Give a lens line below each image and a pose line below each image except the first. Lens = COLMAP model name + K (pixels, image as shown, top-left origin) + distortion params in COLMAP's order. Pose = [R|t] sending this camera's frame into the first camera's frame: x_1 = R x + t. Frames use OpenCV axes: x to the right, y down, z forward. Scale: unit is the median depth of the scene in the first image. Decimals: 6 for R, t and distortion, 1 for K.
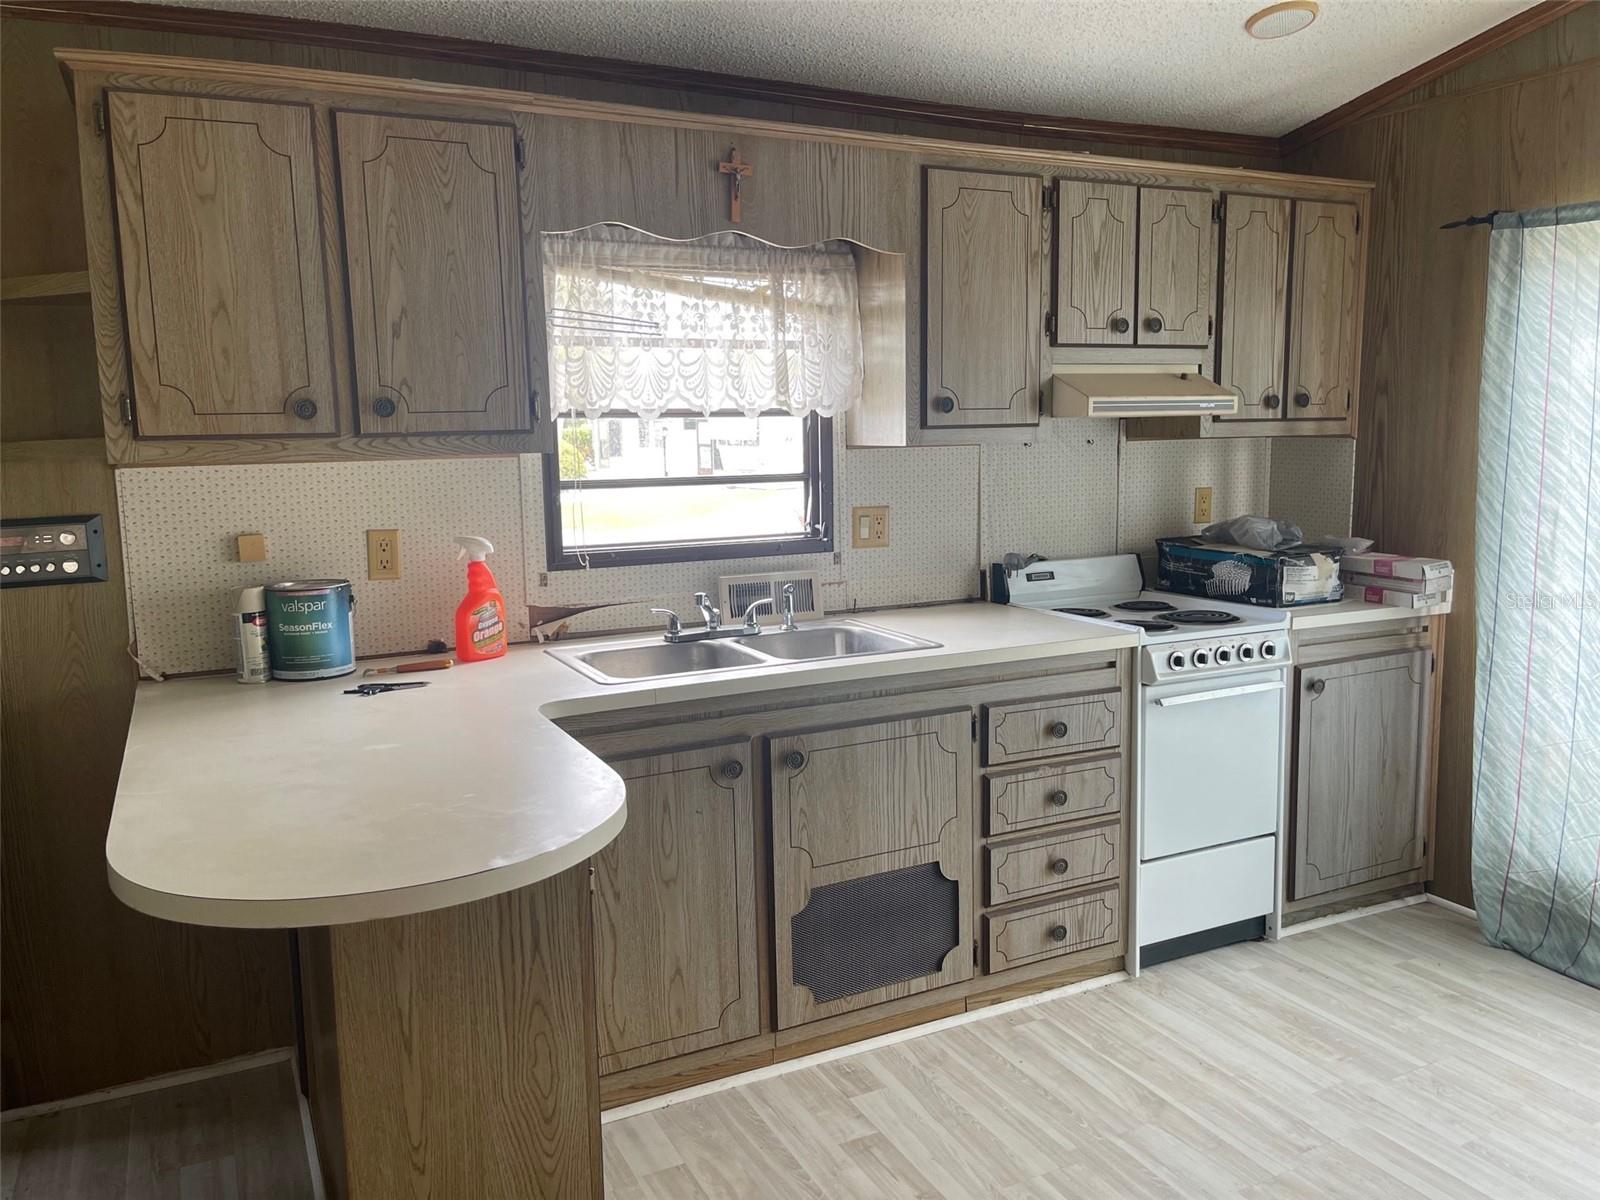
lens RADIAL K [[1213.1, 0, 797.5], [0, 1213.1, 599.7], [0, 0, 1]] dist [-0.005313, -0.005358]
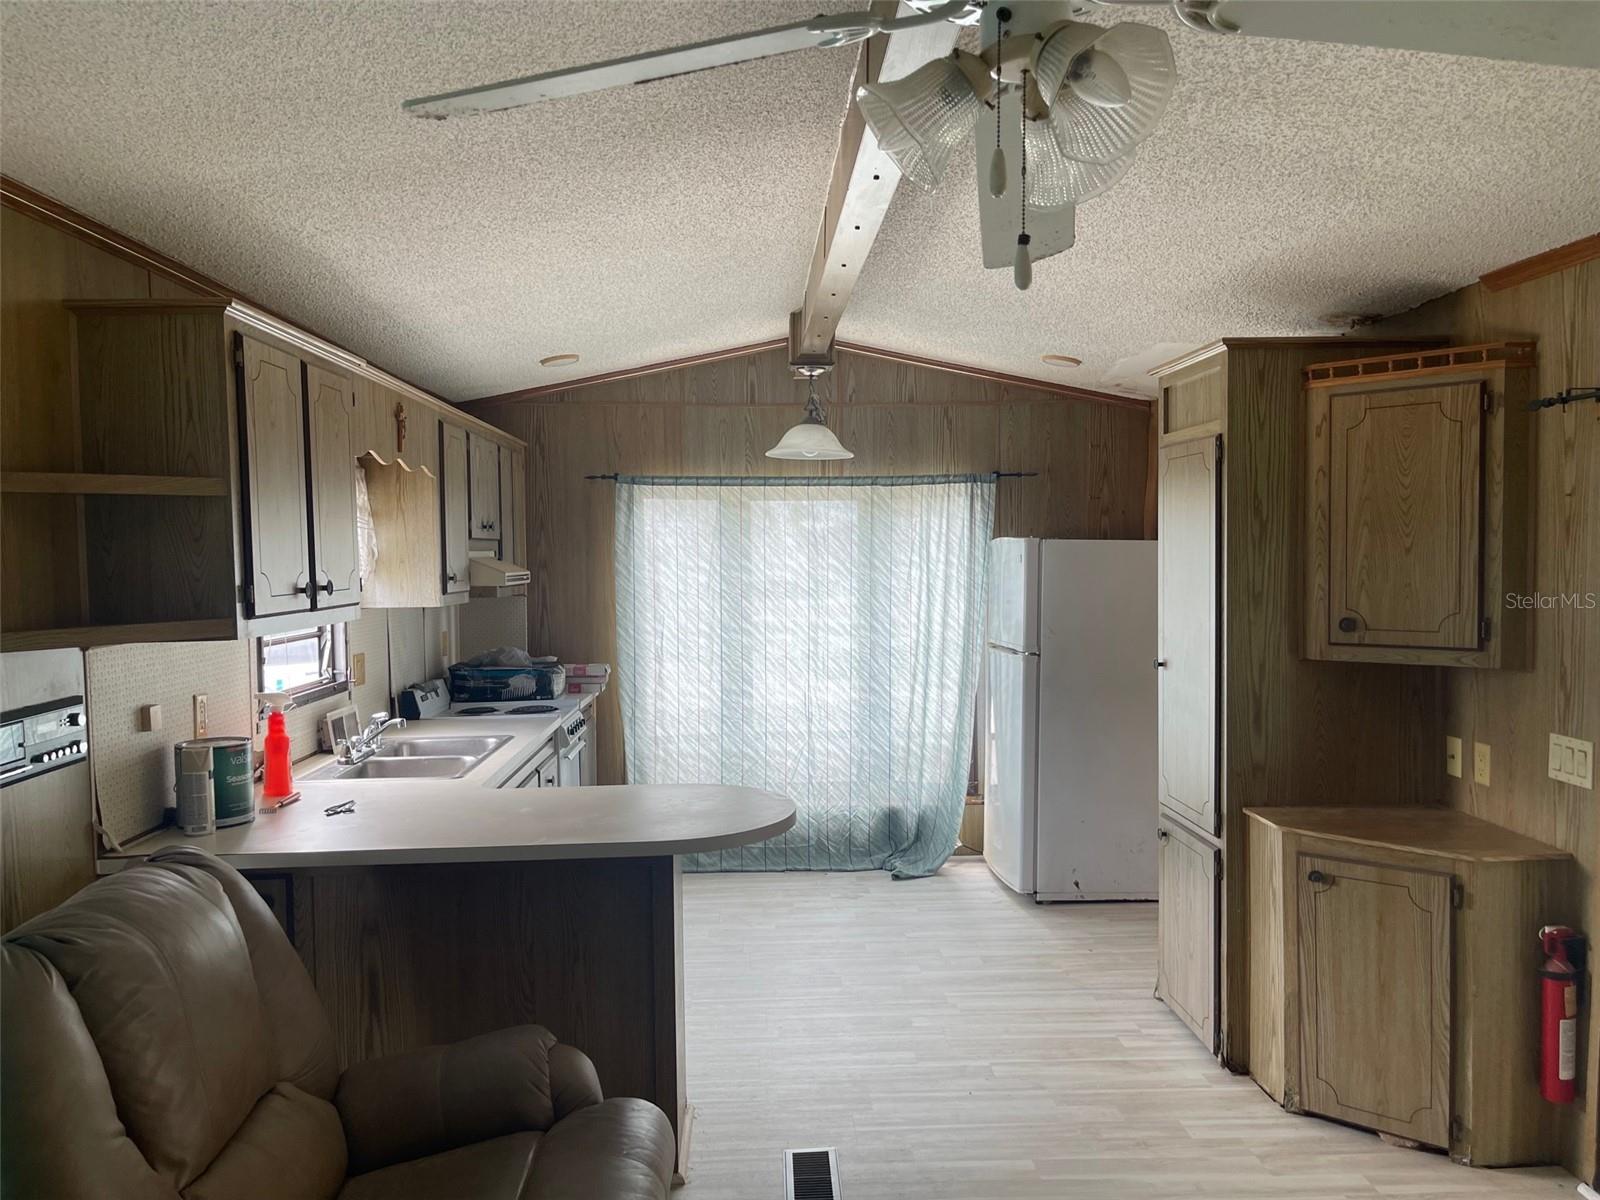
lens RADIAL K [[1213.1, 0, 799.2], [0, 1213.1, 601.6], [0, 0, 1]] dist [-0.005313, -0.005358]
pose [[0.400054, -0.022447, 0.916217, -1.012307], [0.135479, 0.990165, -0.034896, -0.023501], [-0.906423, 0.138088, 0.399160, 0.030267]]
